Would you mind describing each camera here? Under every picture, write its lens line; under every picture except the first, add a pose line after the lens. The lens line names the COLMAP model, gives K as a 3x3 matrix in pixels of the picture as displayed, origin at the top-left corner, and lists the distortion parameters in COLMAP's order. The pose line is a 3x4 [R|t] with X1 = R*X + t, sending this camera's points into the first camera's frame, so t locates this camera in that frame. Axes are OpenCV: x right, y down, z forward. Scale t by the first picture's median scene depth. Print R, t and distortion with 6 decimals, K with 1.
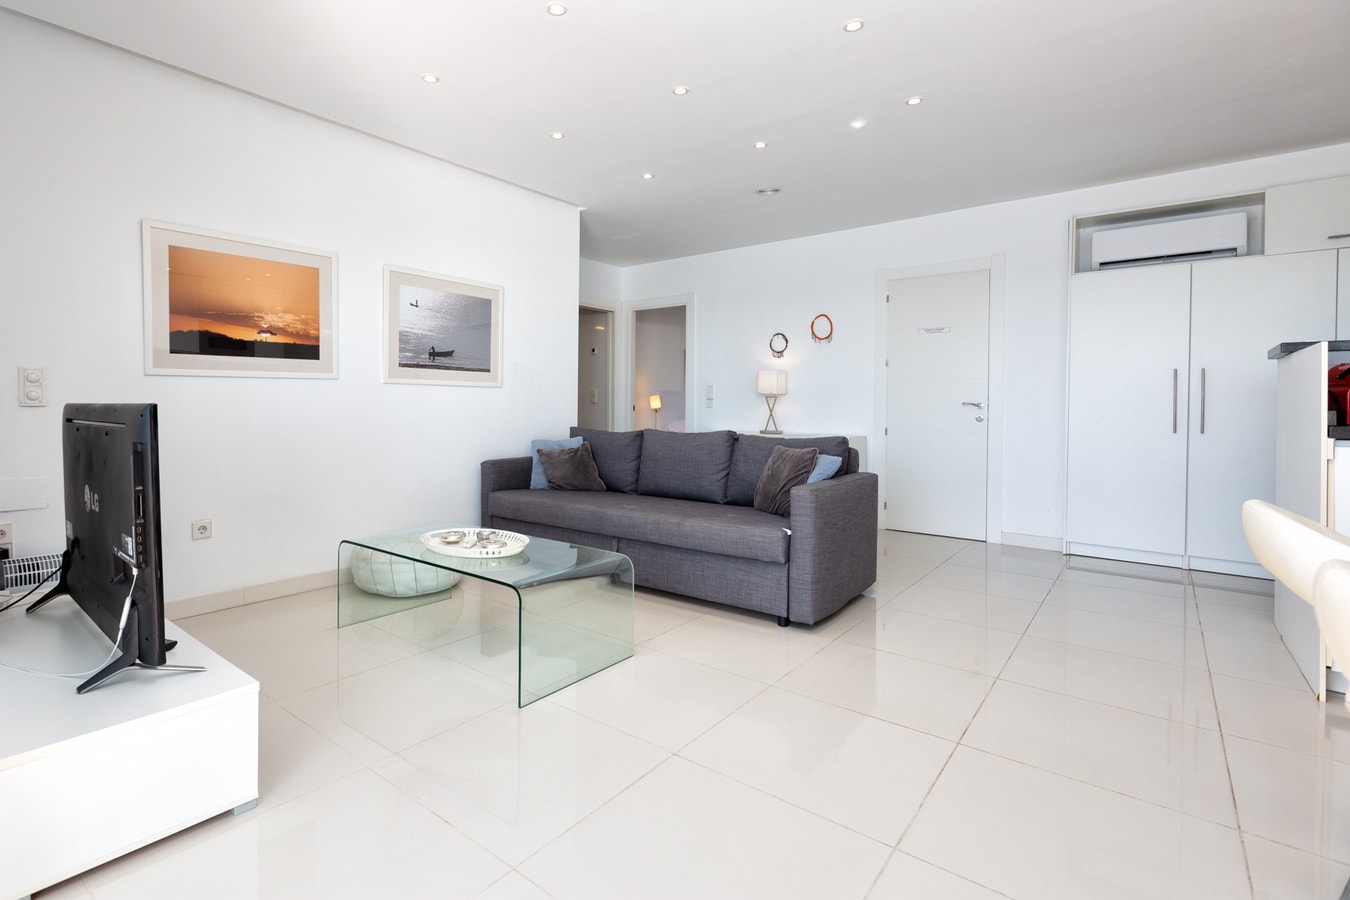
lens RADIAL K [[651.8, 0, 610.9], [0, 651.8, 412.6], [0, 0, 1]] dist [0.000510, 0.000064]
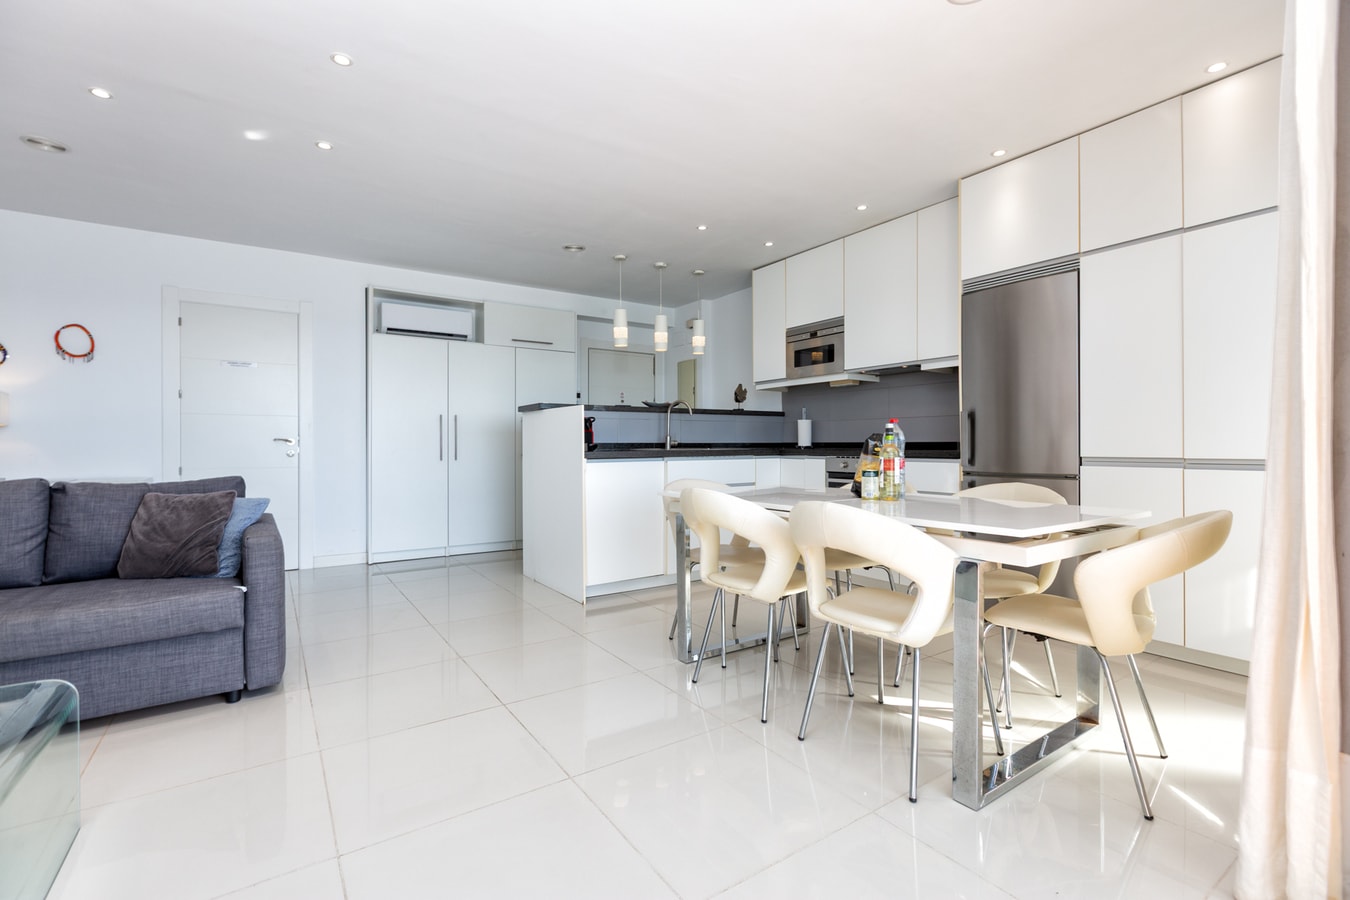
lens RADIAL K [[599.9, 0, 677.5], [0, 599.9, 446.1], [0, 0, 1]] dist [-0.000883, 0.000307]
pose [[0.268373, -0.011134, 0.963251, -0.258699], [0.013405, 0.999880, 0.007823, -0.002871], [-0.963222, 0.010813, 0.268490, 0.180344]]
